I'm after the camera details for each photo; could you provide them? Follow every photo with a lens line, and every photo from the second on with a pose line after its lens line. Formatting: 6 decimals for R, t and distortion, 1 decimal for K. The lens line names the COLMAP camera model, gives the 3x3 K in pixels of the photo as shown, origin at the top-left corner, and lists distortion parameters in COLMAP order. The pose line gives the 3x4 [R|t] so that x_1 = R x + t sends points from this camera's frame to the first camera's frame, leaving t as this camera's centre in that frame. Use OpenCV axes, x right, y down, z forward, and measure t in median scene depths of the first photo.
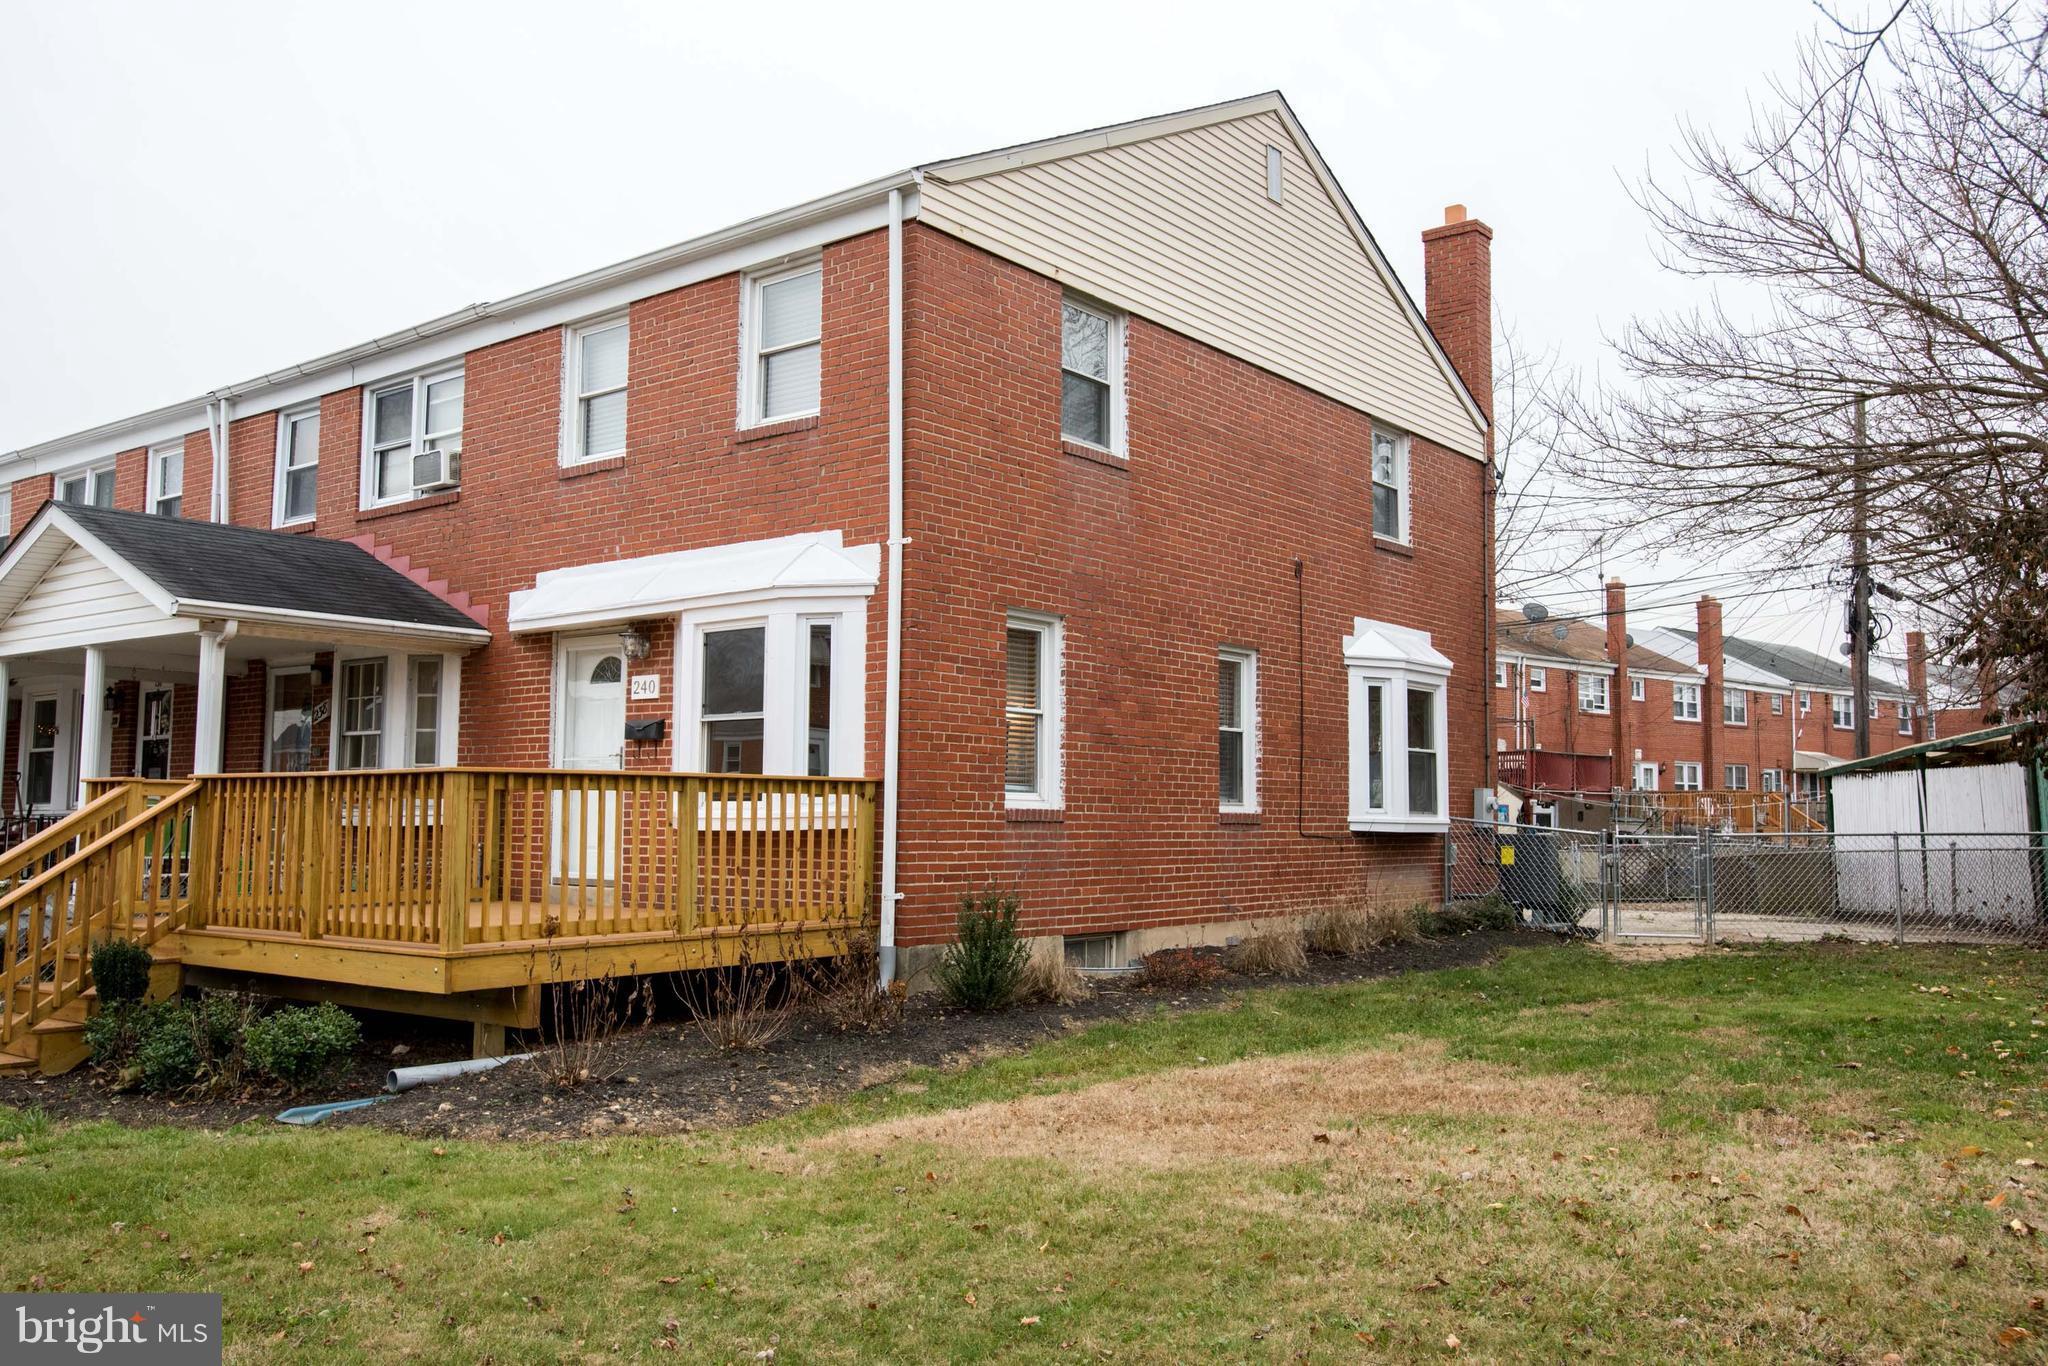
lens RADIAL K [[1664.3, 0, 1025.2], [0, 1664.3, 681.6], [0, 0, 1]] dist [0.000308, 0.006391]
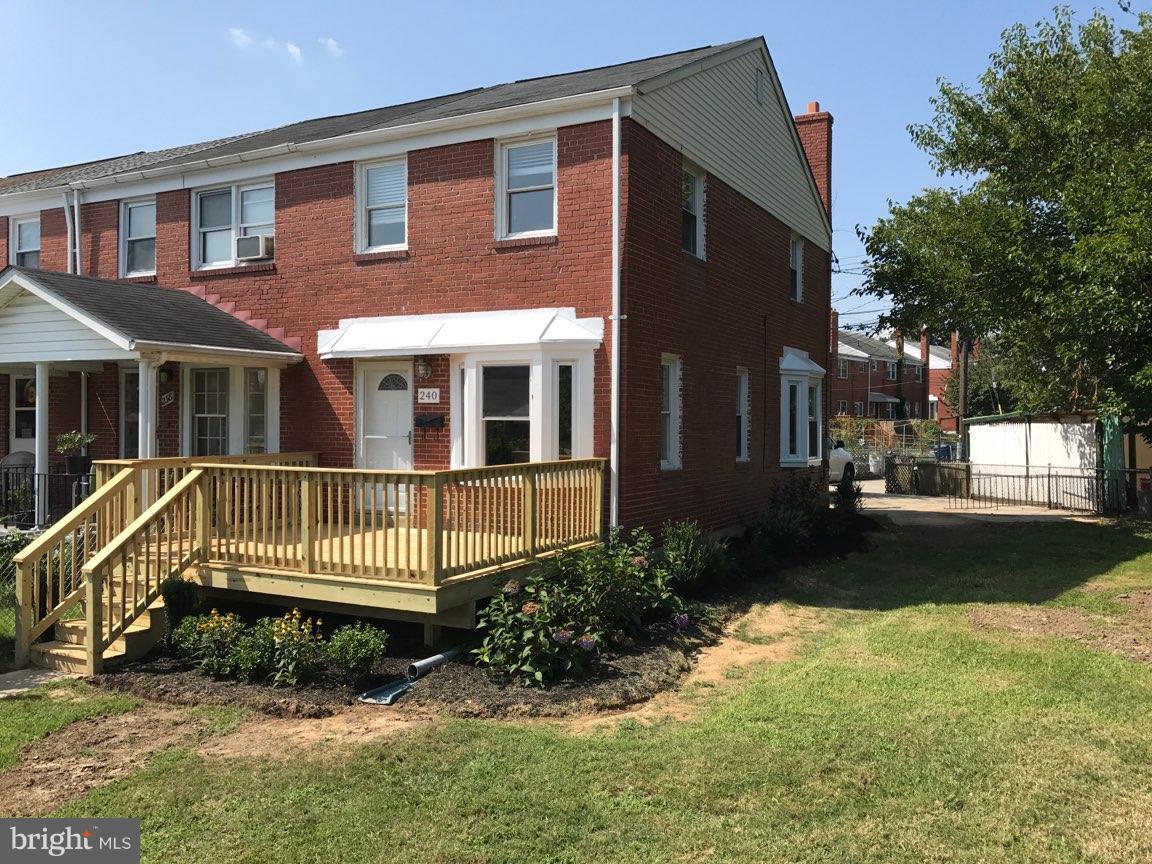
lens RADIAL K [[947.2, 0, 575.5], [0, 947.2, 430.1], [0, 0, 1]] dist [0.015105, -0.013130]
pose [[0.984419, -0.001980, 0.175826, -0.239650], [-0.014597, 0.995565, 0.092934, -0.049482], [-0.175230, -0.094053, 0.980025, 0.057163]]
